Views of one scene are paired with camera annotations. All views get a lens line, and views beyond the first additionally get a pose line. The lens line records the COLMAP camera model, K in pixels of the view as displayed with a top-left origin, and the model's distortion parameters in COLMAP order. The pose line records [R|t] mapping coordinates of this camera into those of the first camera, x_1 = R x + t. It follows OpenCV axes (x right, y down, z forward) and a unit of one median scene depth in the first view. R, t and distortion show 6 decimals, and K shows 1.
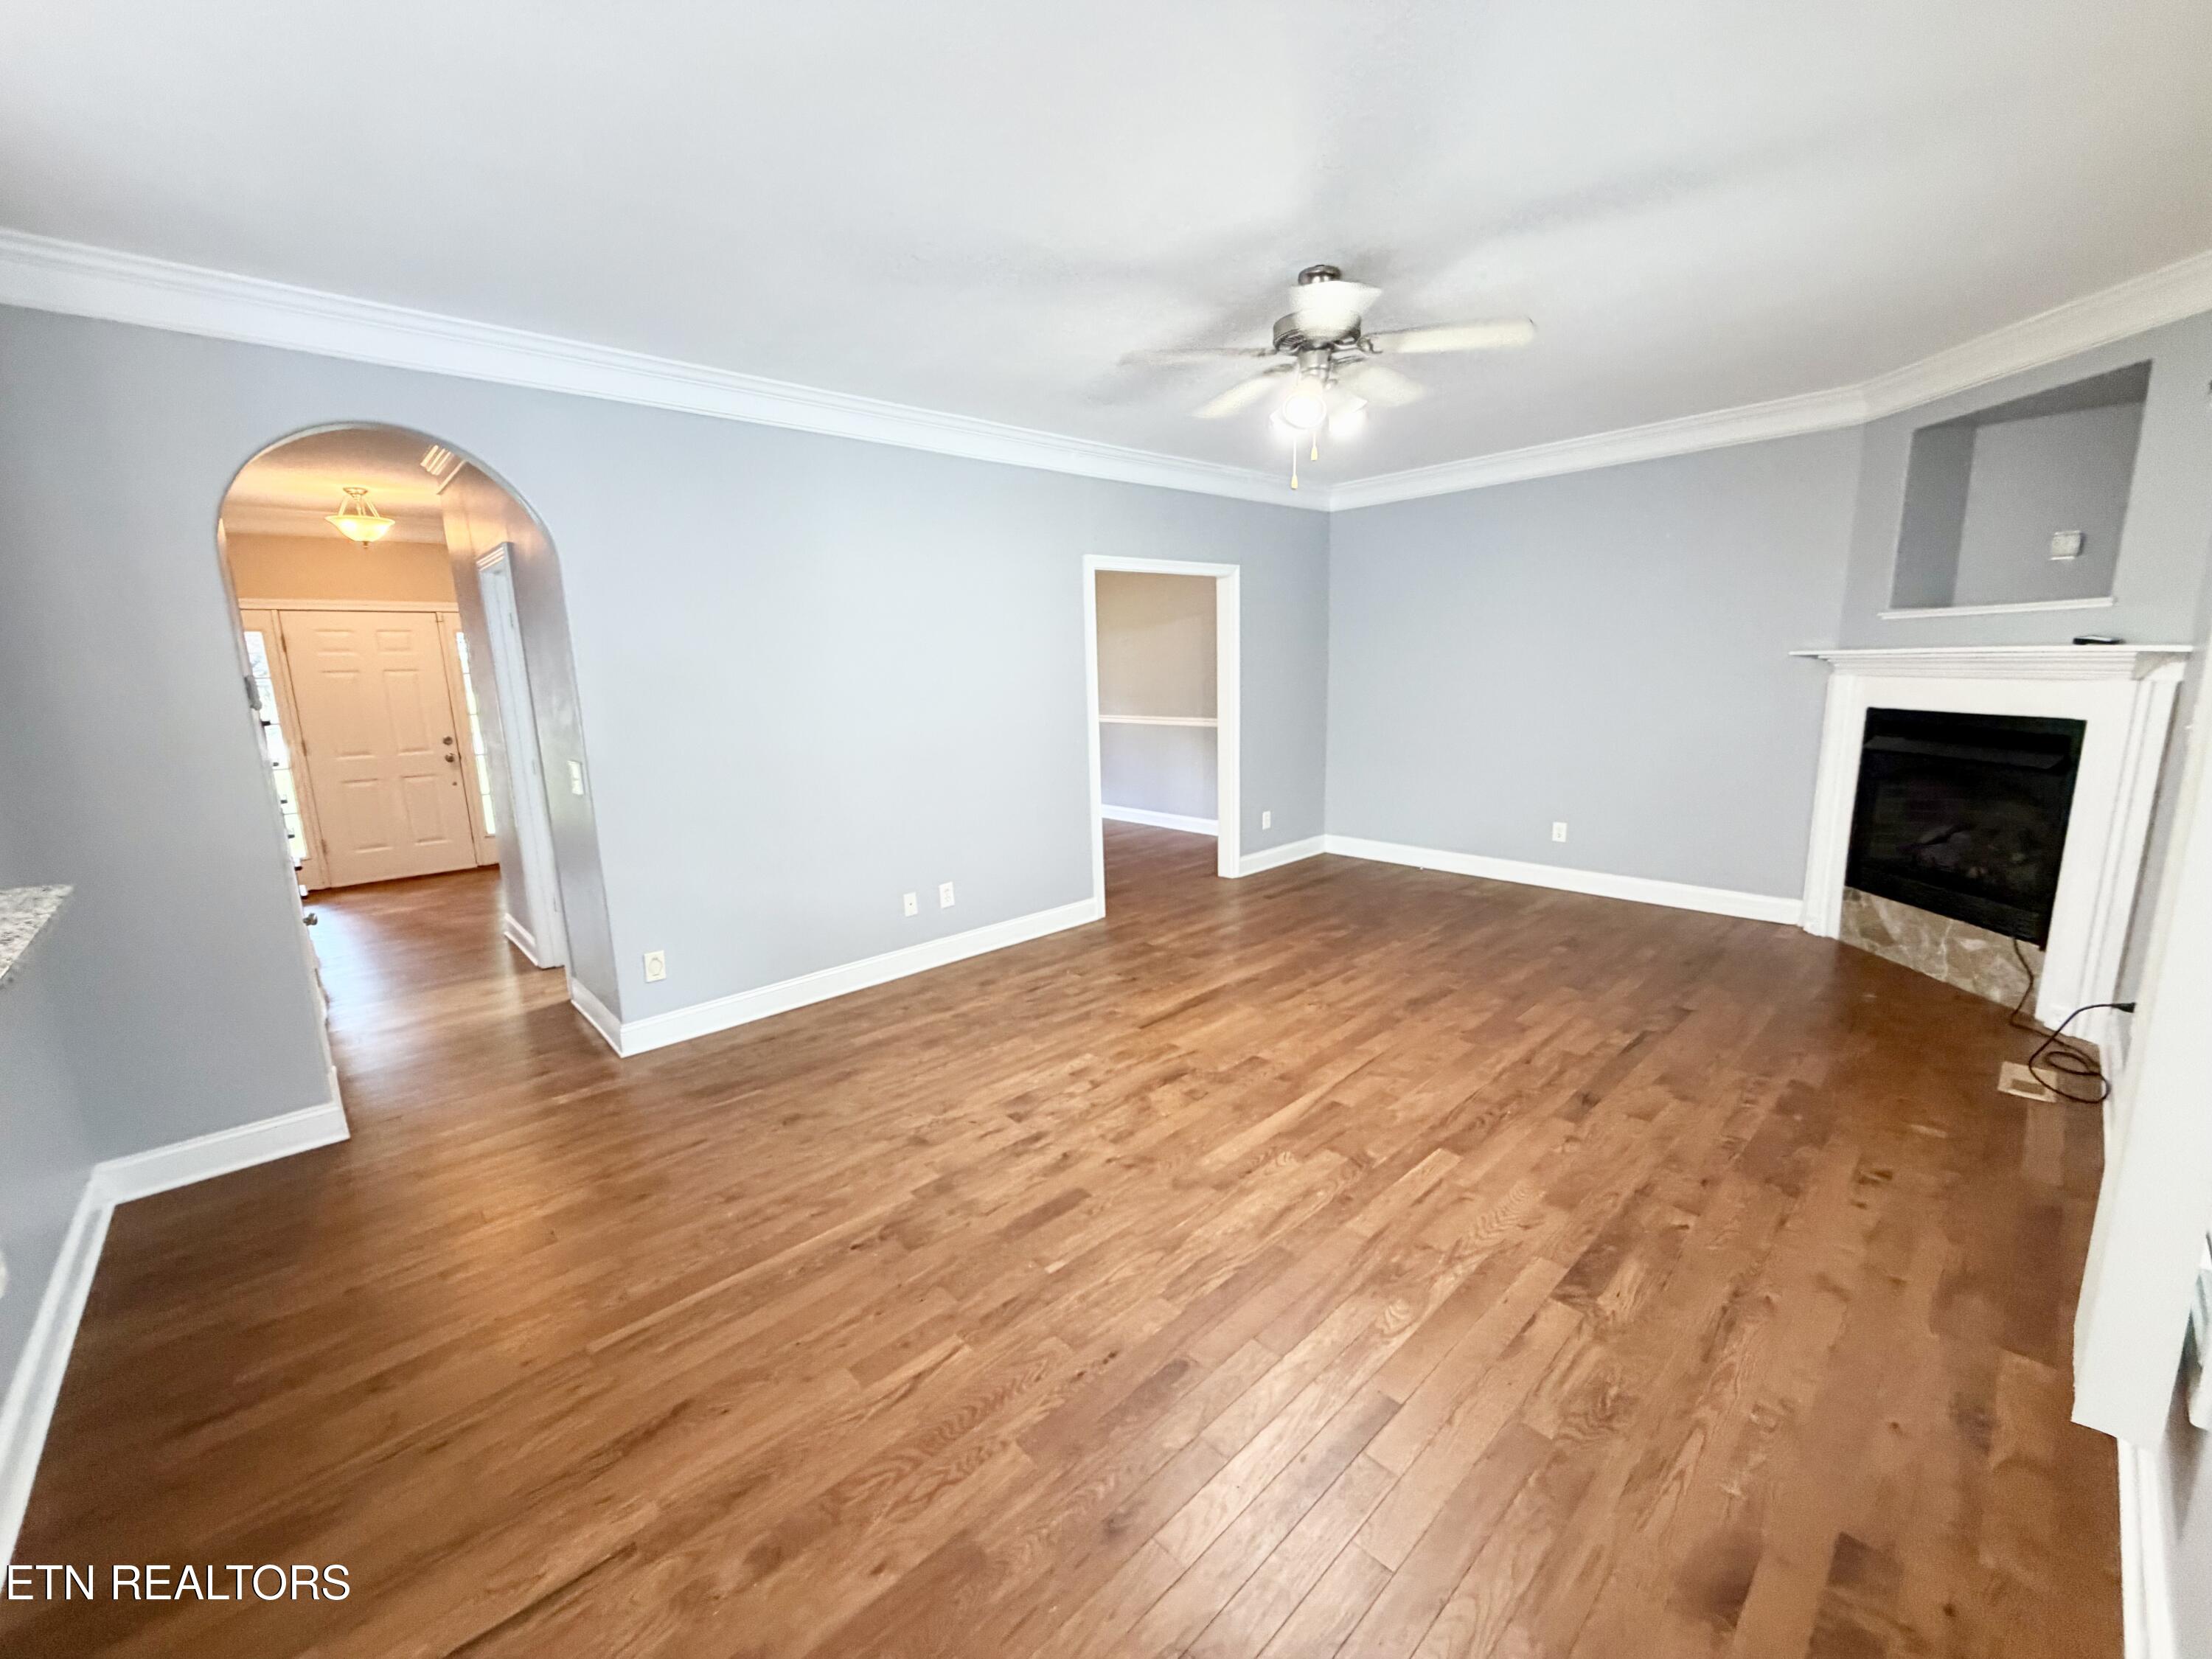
lens RADIAL K [[882.3, 0, 1106.0], [0, 882.3, 829.5], [0, 0, 1]] dist [-0.001068, 0.000412]
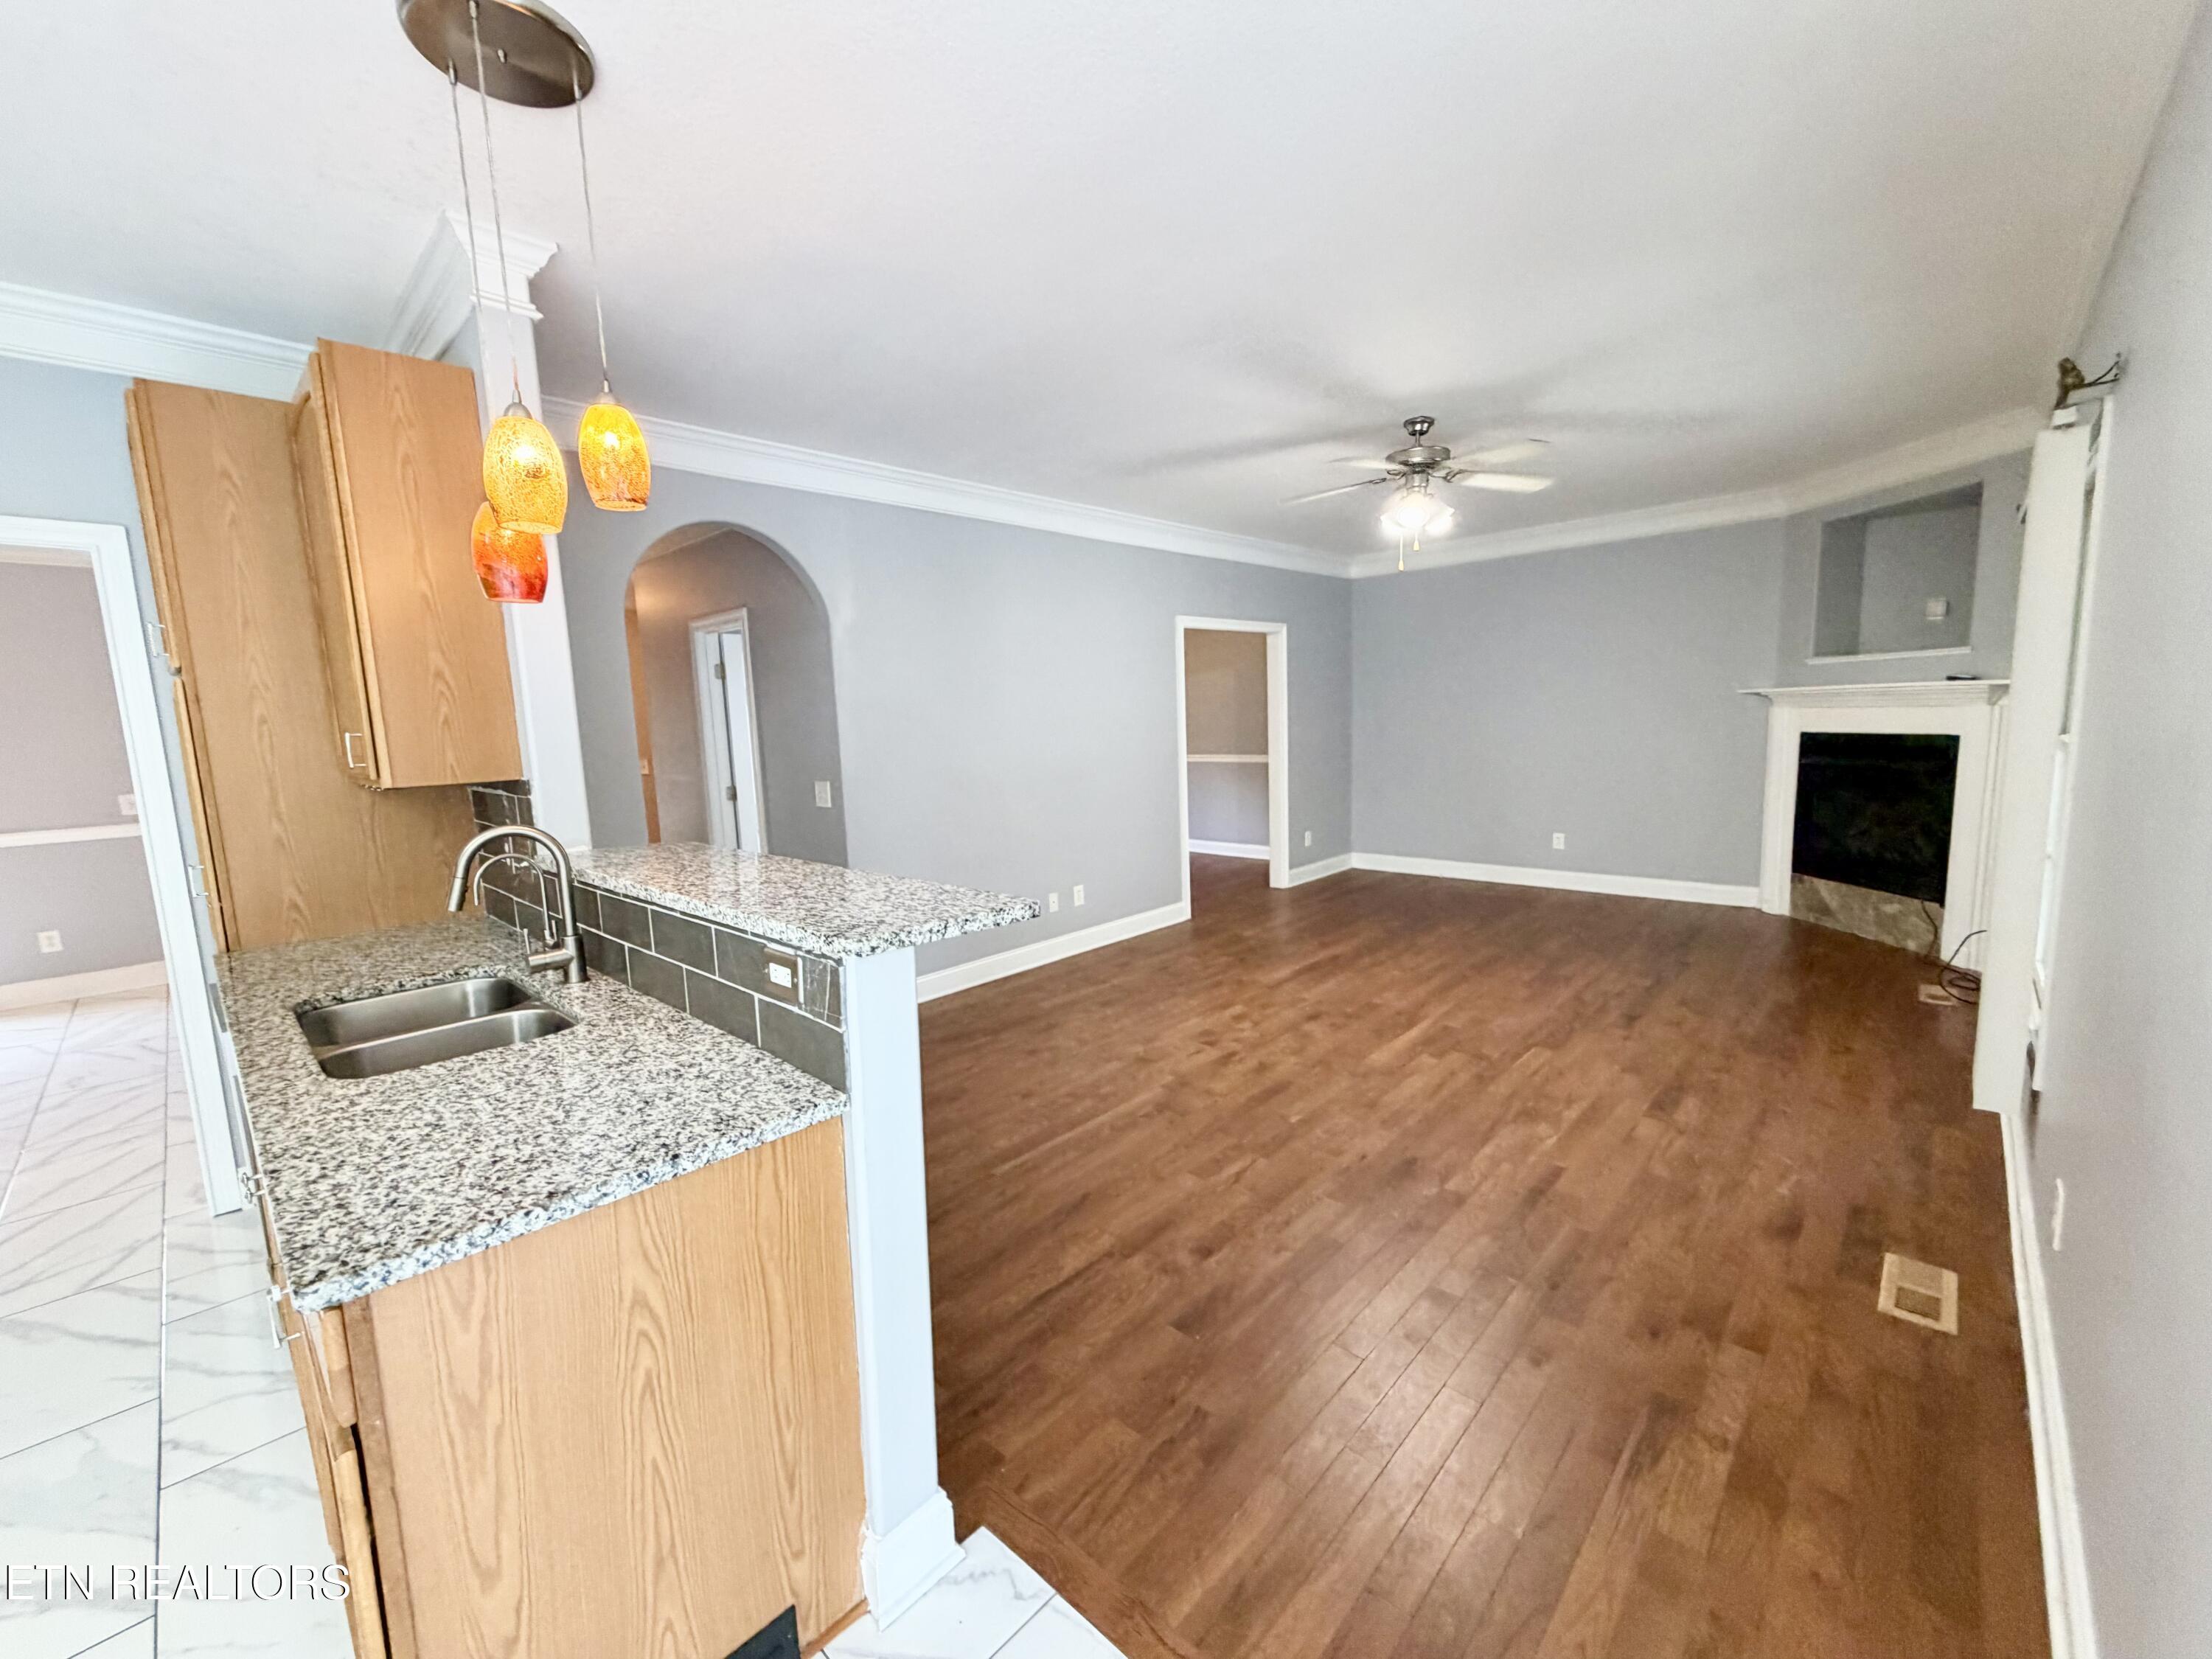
lens RADIAL K [[885.4, 0, 1101.5], [0, 885.4, 831.9], [0, 0, 1]] dist [-0.000436, 0.000037]
pose [[0.998091, -0.015814, 0.059710, -0.287157], [0.019196, 0.998218, -0.056498, 0.073361], [-0.058710, 0.057536, 0.996616, -0.268006]]
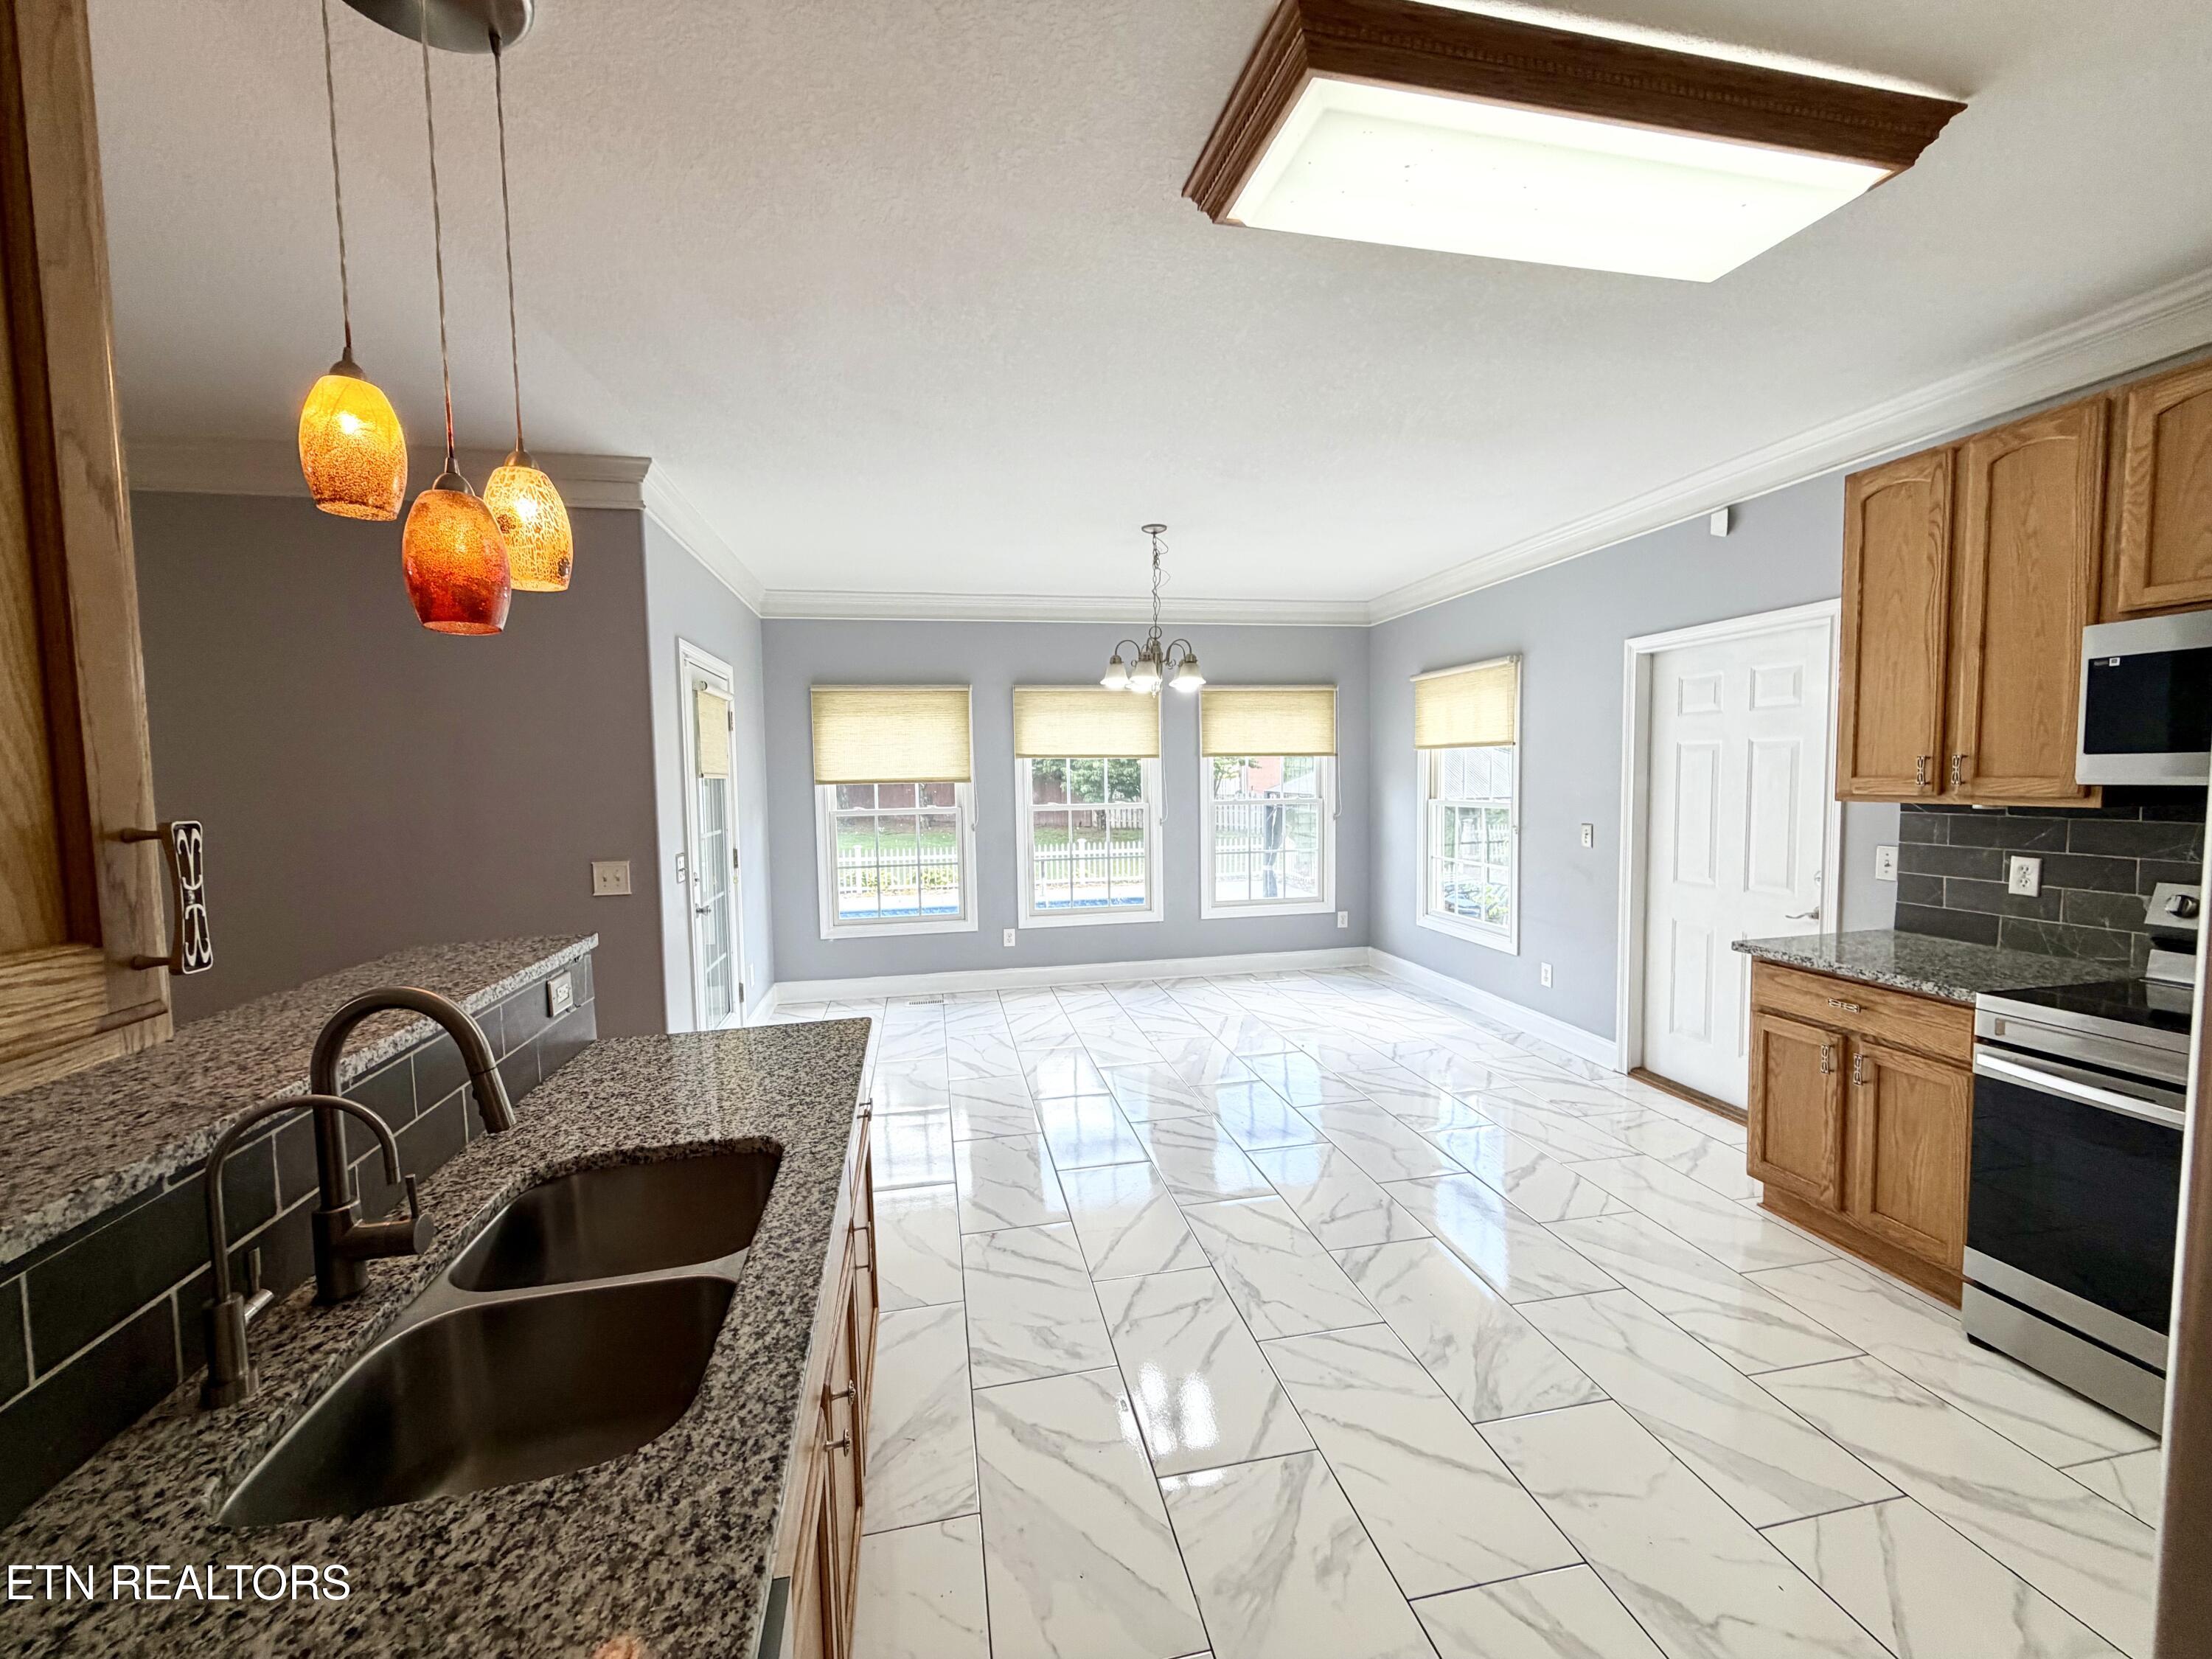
lens RADIAL K [[882.3, 0, 1106.0], [0, 882.3, 829.5], [0, 0, 1]] dist [-0.001068, 0.000412]
pose [[-0.853972, 0.011993, 0.520182, -0.989448], [0.139522, 0.968400, 0.206723, -0.050125], [-0.501265, 0.249112, -0.828660, 0.423532]]
